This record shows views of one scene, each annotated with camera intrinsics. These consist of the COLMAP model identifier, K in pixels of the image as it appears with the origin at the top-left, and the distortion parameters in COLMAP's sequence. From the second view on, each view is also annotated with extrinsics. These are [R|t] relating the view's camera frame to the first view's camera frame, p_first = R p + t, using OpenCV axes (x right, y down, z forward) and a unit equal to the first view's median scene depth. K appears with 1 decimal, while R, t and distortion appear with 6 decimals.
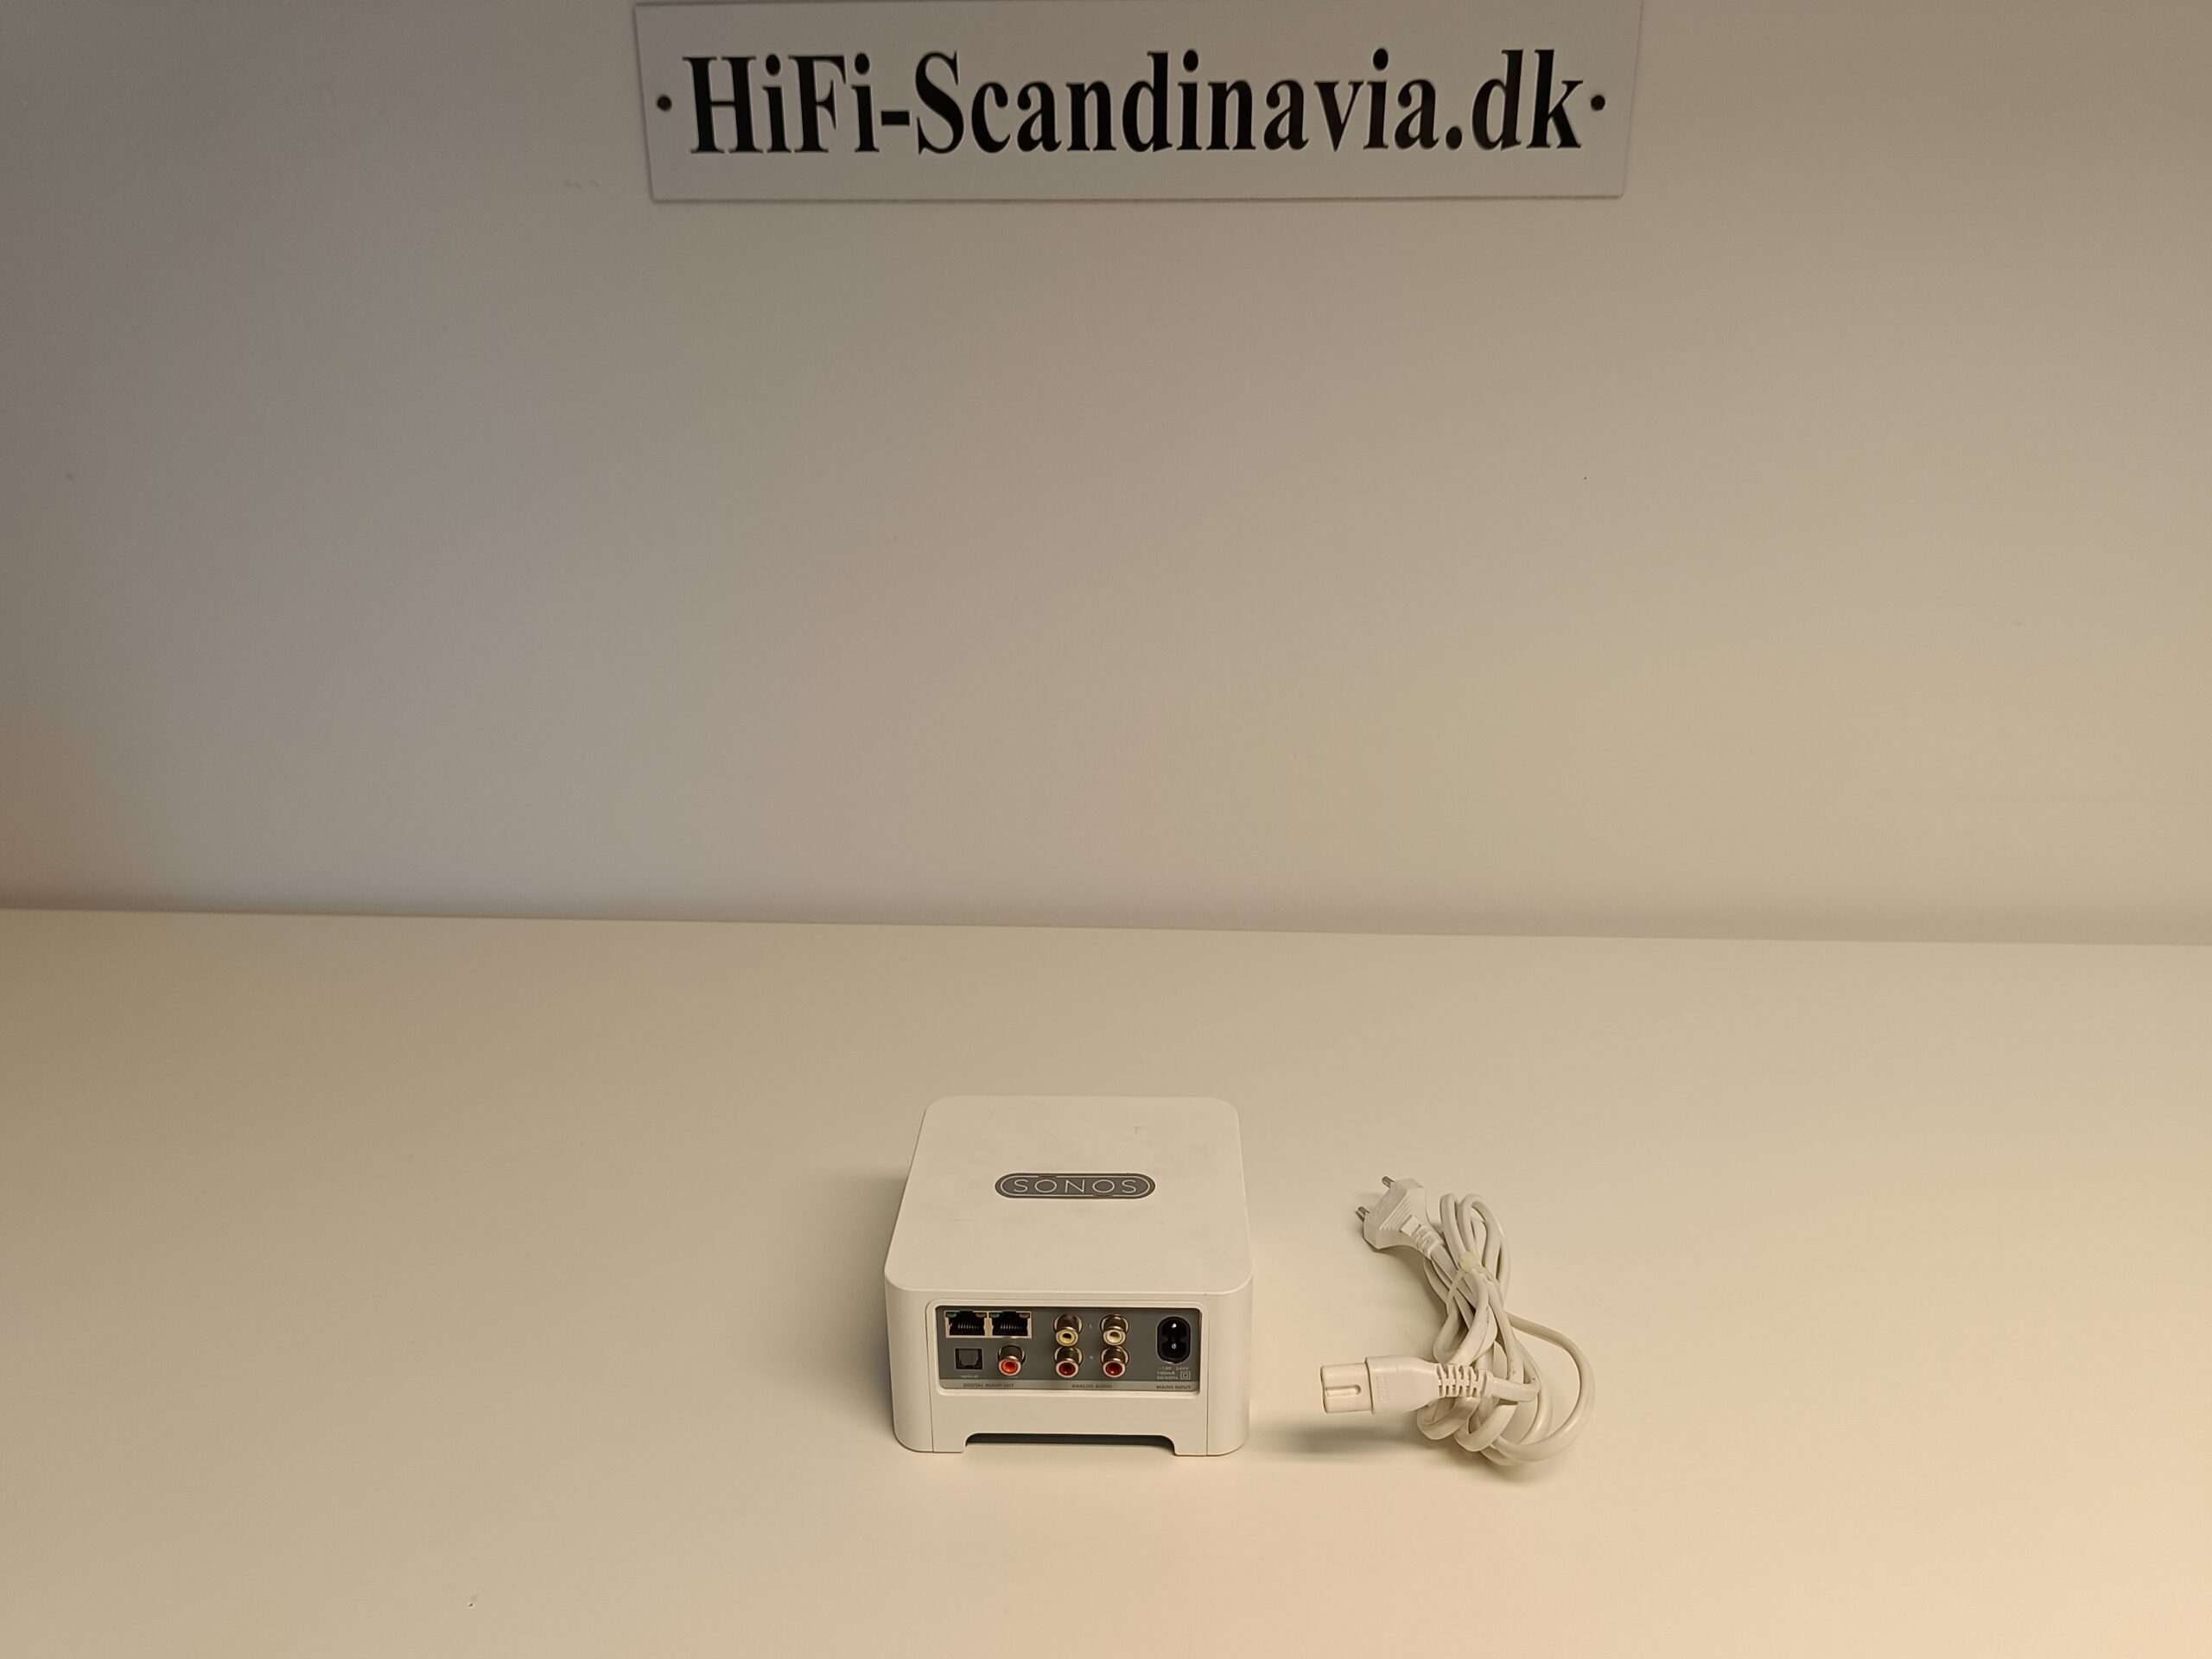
lens RADIAL K [[1557.2, 0, 1108.9], [0, 1557.2, 828.7], [0, 0, 1]] dist [0.068833, 0.000068]
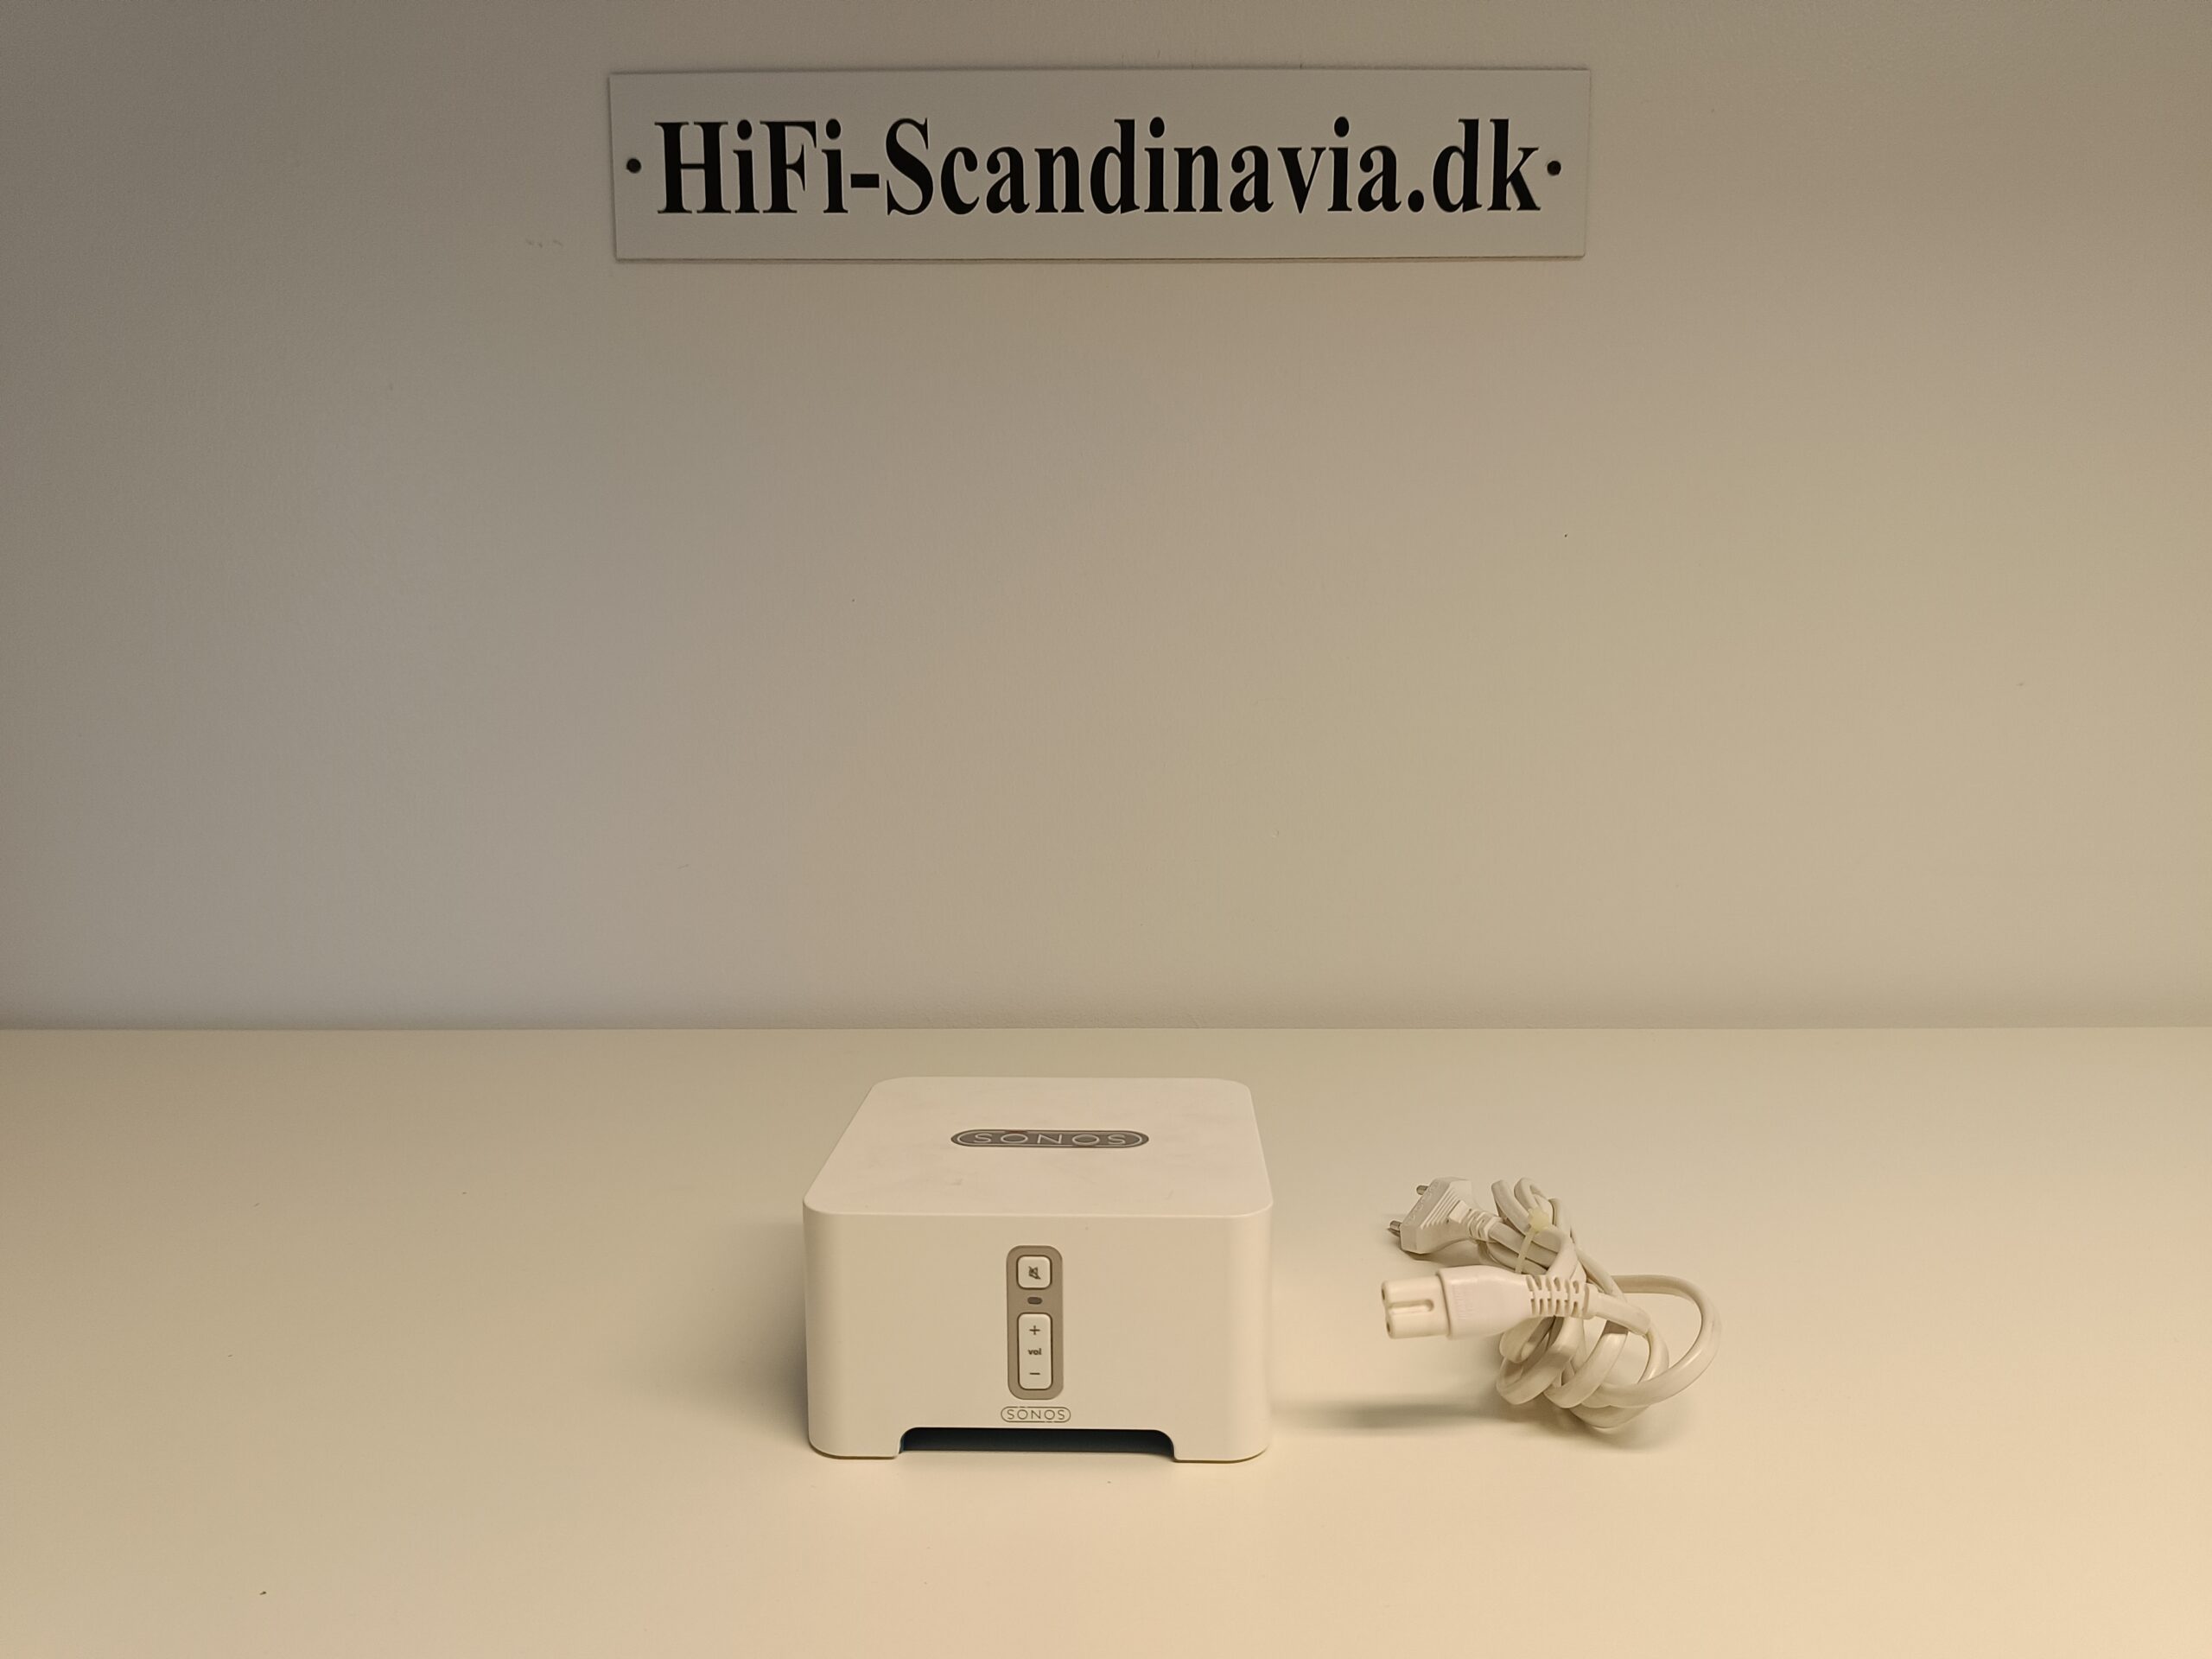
lens RADIAL K [[1557.2, 0, 1103.8], [0, 1557.2, 831.8], [0, 0, 1]] dist [0.068833, 0.000068]
pose [[0.999259, -0.002930, 0.038380, -0.023031], [0.011395, 0.974928, -0.222230, 0.183164], [-0.036767, 0.222503, 0.974239, 0.107845]]
